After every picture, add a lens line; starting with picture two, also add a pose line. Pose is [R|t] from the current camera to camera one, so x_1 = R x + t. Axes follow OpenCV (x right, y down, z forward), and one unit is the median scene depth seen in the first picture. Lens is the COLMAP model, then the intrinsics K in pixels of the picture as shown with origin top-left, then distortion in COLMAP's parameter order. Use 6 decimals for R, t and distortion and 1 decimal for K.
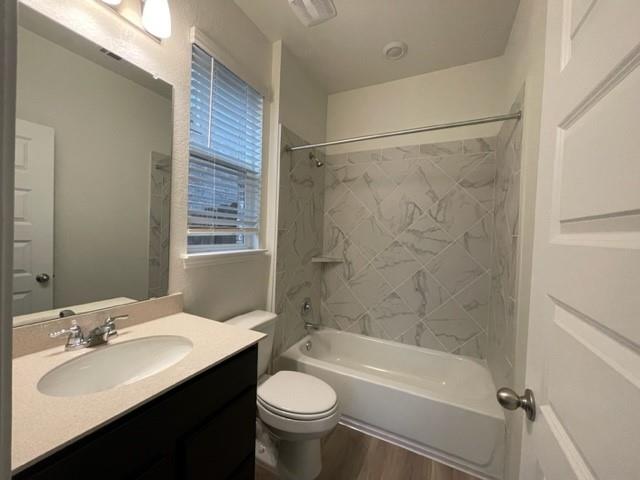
lens RADIAL K [[257.7, 0, 320.5], [0, 257.7, 236.9], [0, 0, 1]] dist [-0.010731, 0.000561]
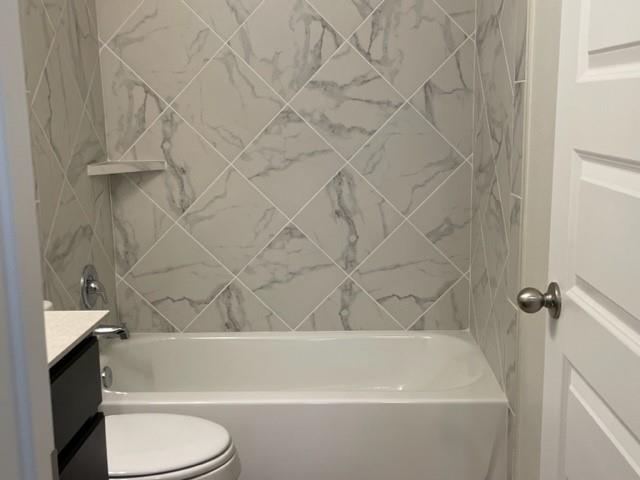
lens RADIAL K [[734.8, 0, 319.2], [0, 734.8, 240.5], [0, 0, 1]] dist [0.078613, 0.000000]
pose [[0.910624, -0.125319, 0.393776, -0.187210], [0.056547, 0.981732, 0.181670, 0.010190], [-0.409350, -0.143166, 0.901075, -0.191367]]
